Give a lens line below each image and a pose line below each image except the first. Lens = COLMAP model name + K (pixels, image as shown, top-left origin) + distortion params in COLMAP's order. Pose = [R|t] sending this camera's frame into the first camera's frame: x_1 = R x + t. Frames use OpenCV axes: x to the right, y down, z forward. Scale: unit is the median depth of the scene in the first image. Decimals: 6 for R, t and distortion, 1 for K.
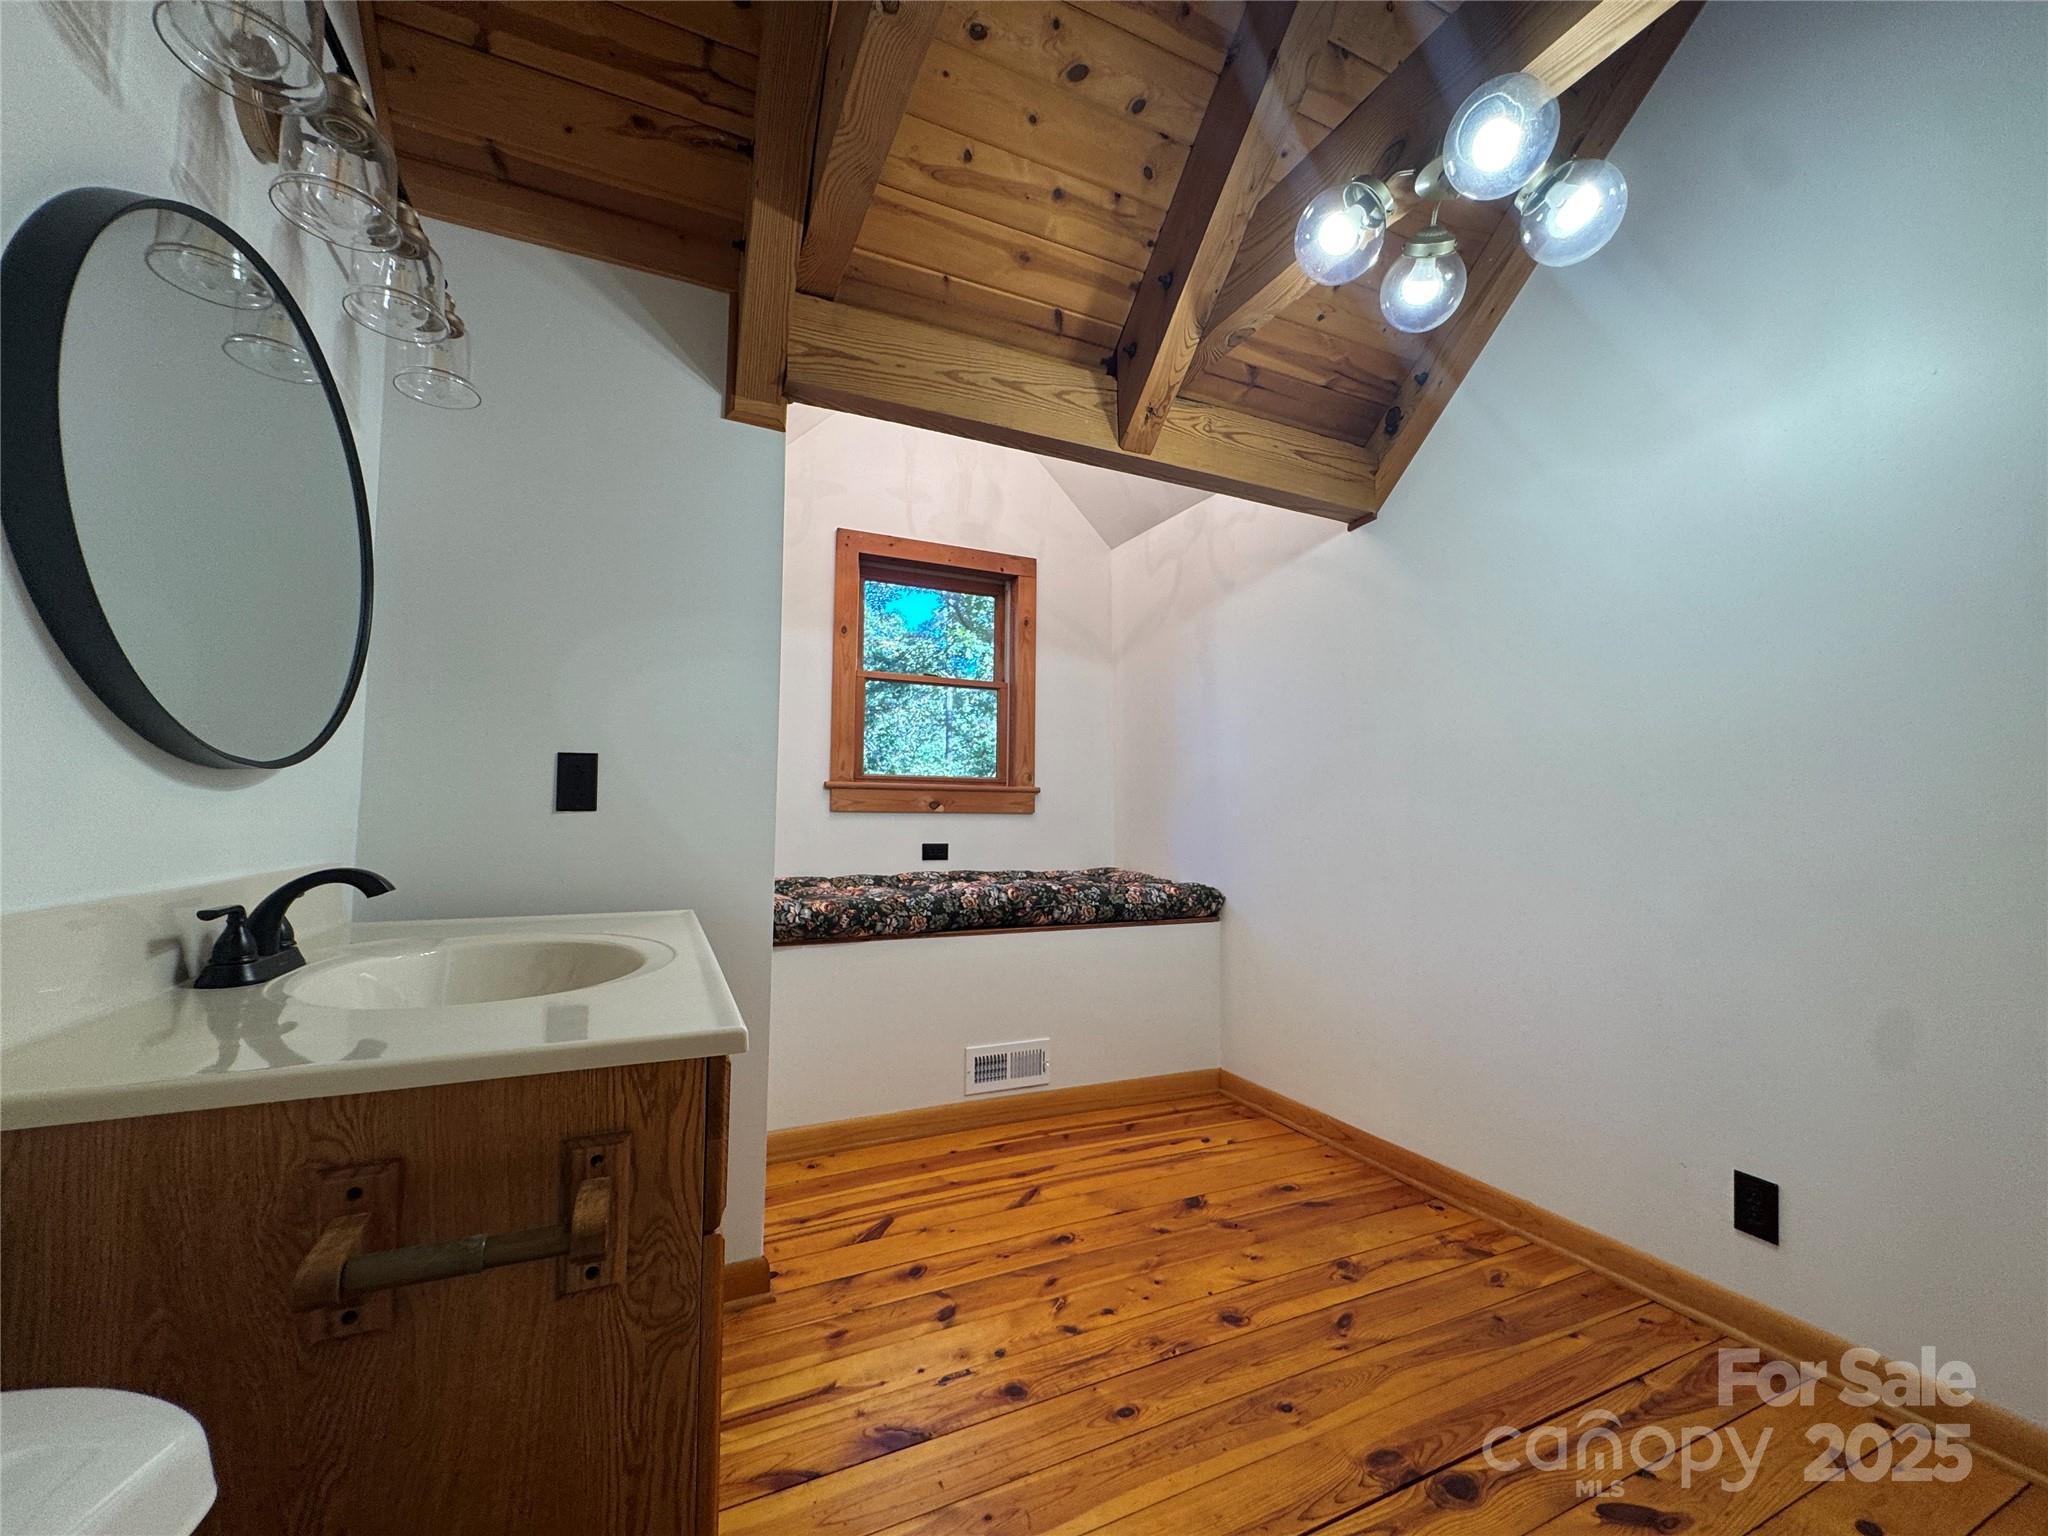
lens RADIAL K [[822.6, 0, 1023.5], [0, 822.6, 768.8], [0, 0, 1]] dist [-0.001409, 0.000579]
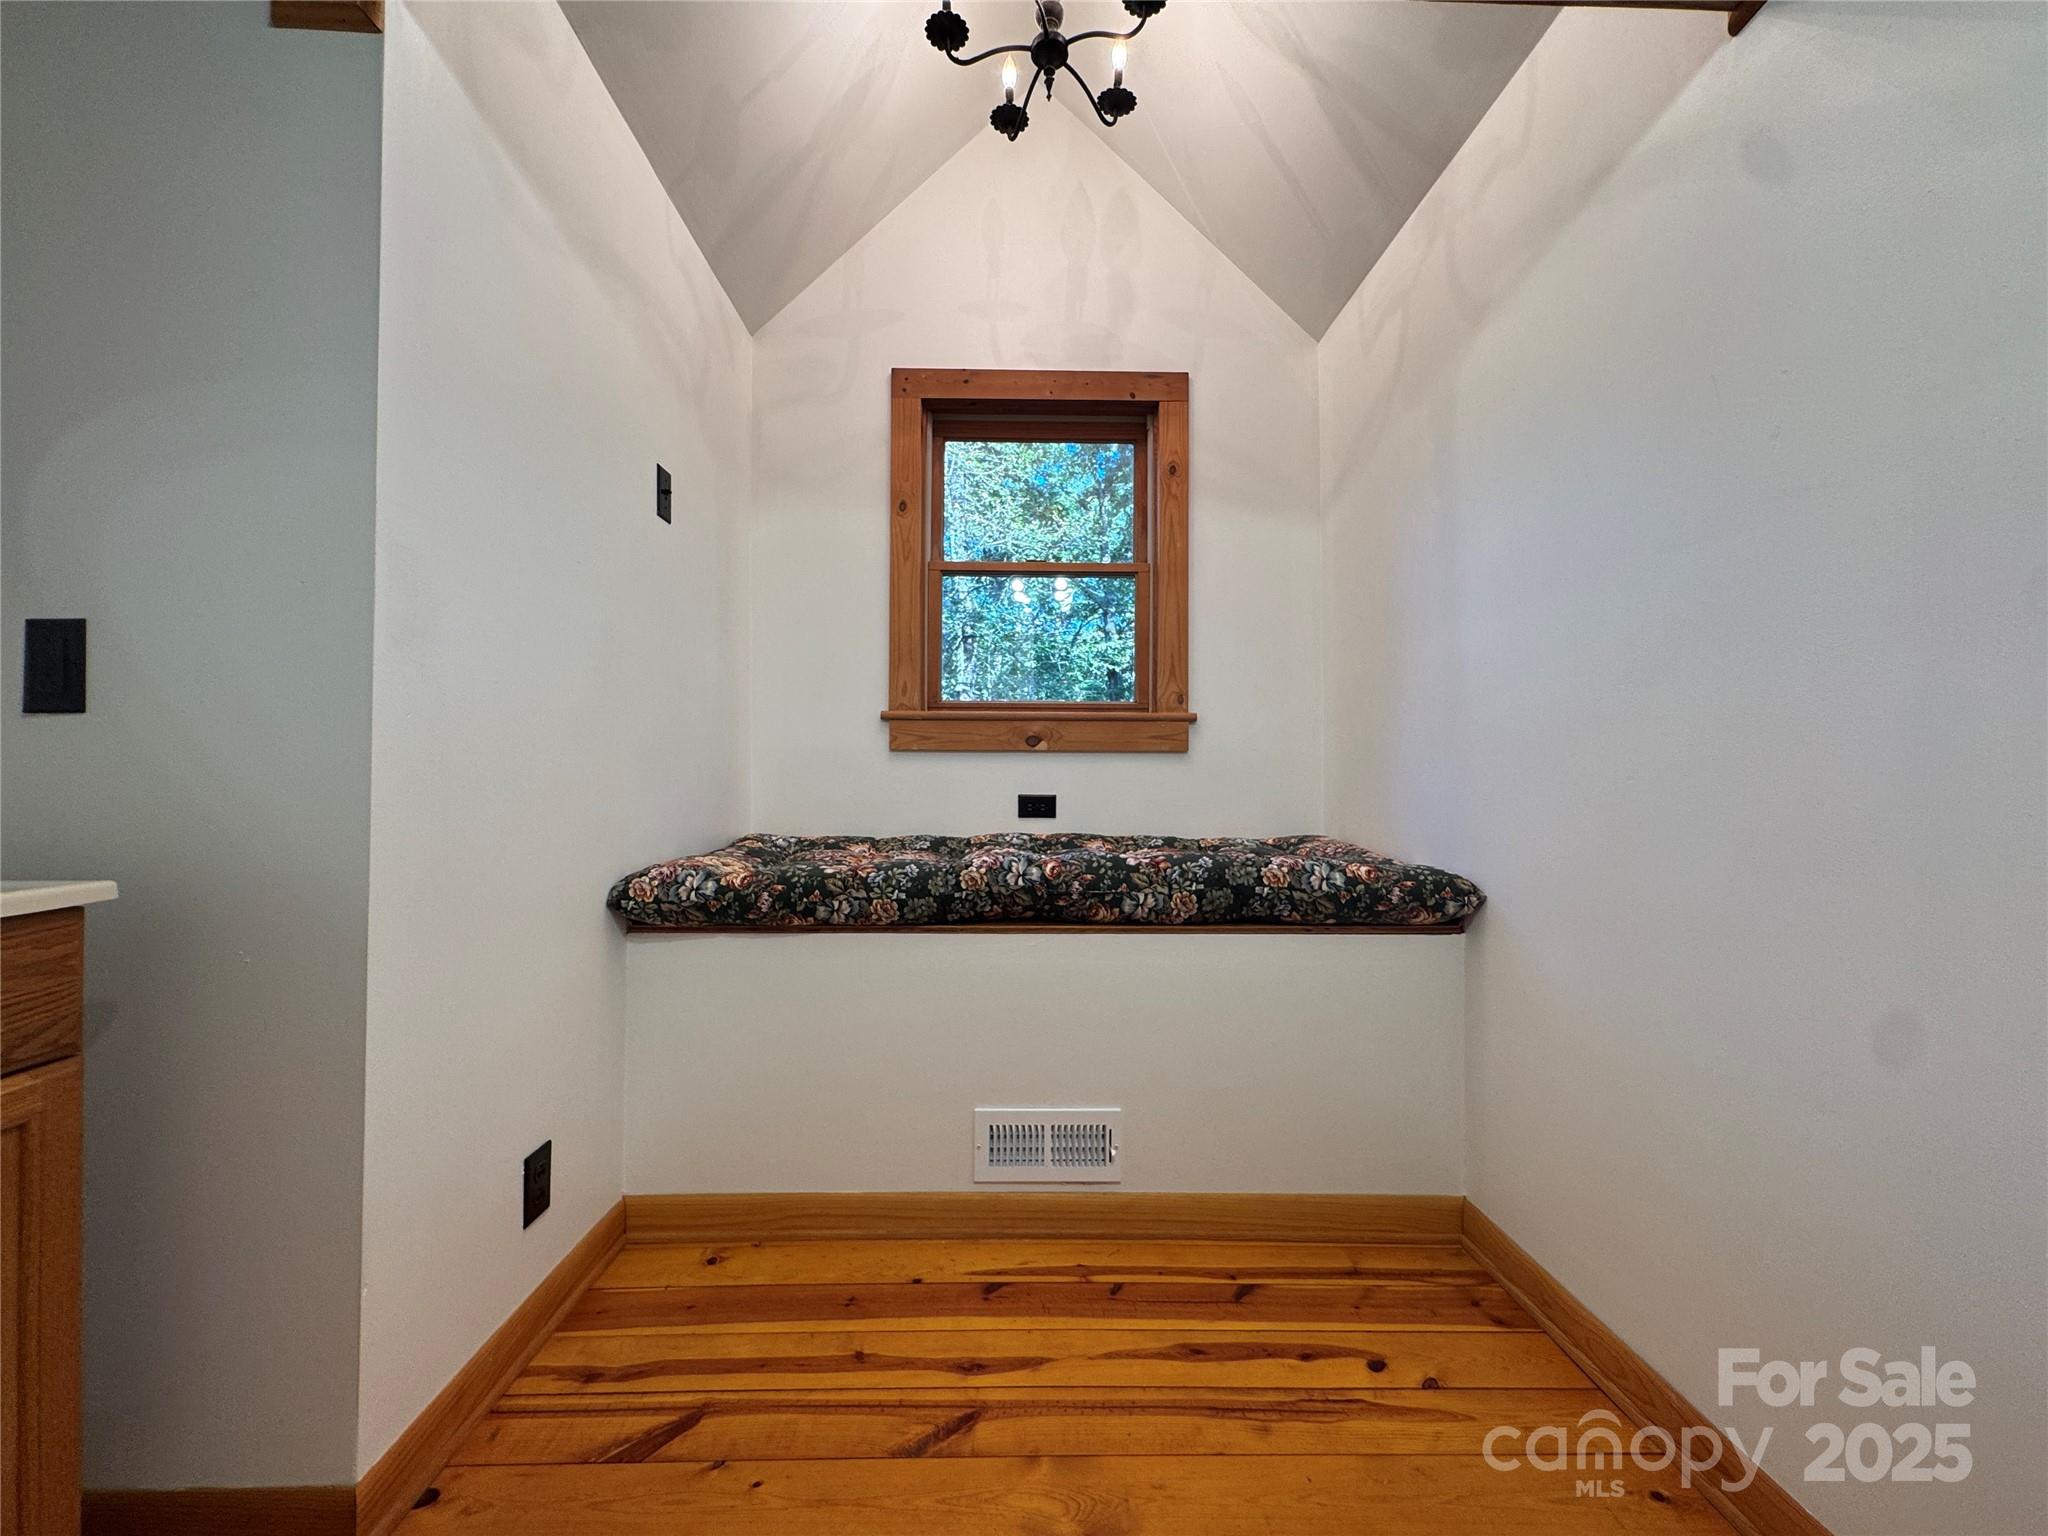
lens RADIAL K [[822.6, 0, 1024.0], [0, 822.6, 767.7], [0, 0, 1]] dist [-0.001409, 0.000579]
pose [[0.913620, -0.011589, -0.406405, 0.208202], [0.027636, 0.999052, 0.033640, 0.051555], [0.405629, -0.041965, 0.913074, 0.411064]]
